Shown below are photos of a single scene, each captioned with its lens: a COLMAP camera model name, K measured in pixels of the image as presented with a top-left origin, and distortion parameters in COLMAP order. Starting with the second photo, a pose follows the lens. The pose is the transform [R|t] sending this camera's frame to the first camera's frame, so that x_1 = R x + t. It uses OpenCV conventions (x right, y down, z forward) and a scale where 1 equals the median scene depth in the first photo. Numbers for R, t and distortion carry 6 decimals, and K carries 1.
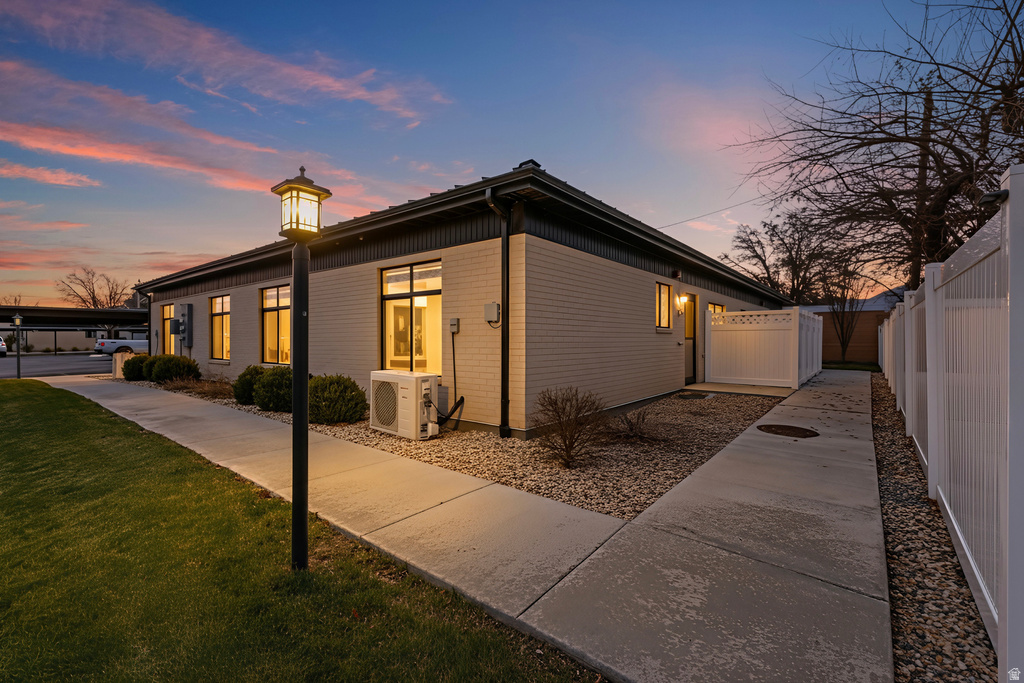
lens RADIAL K [[431.3, 0, 512.0], [0, 431.3, 341.5], [0, 0, 1]] dist [0.000086, 0.000002]
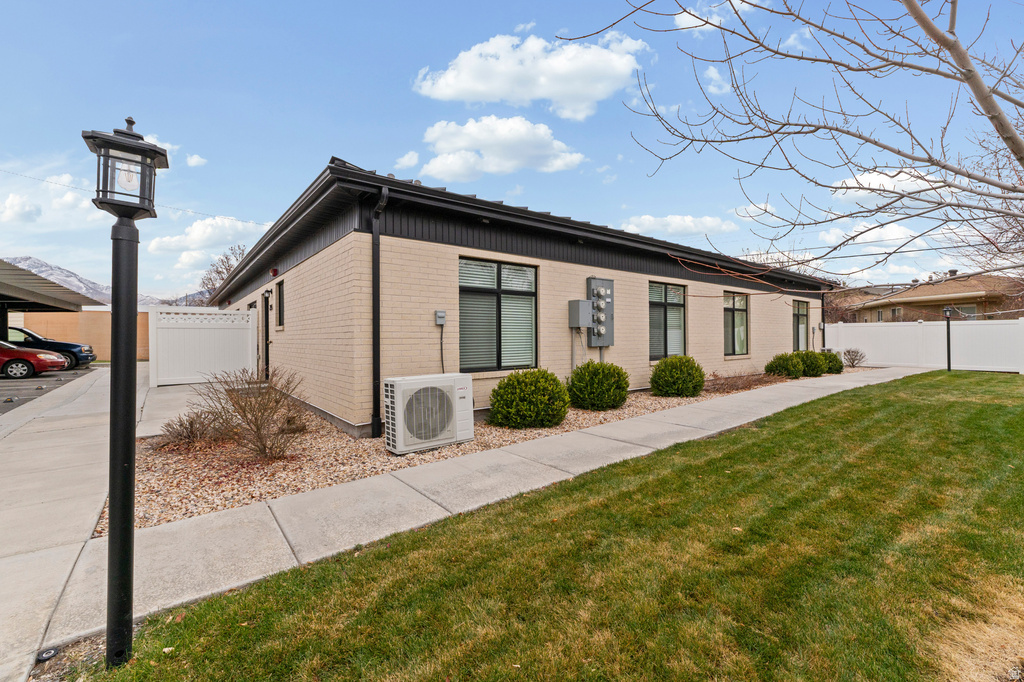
lens RADIAL K [[431.3, 0, 512.0], [0, 431.3, 341.0], [0, 0, 1]] dist [0.000086, 0.000002]
pose [[0.212949, -0.012513, 0.976983, -1.229743], [0.006309, 0.999915, 0.011432, 0.000181], [-0.977043, 0.003729, 0.213010, 0.737175]]
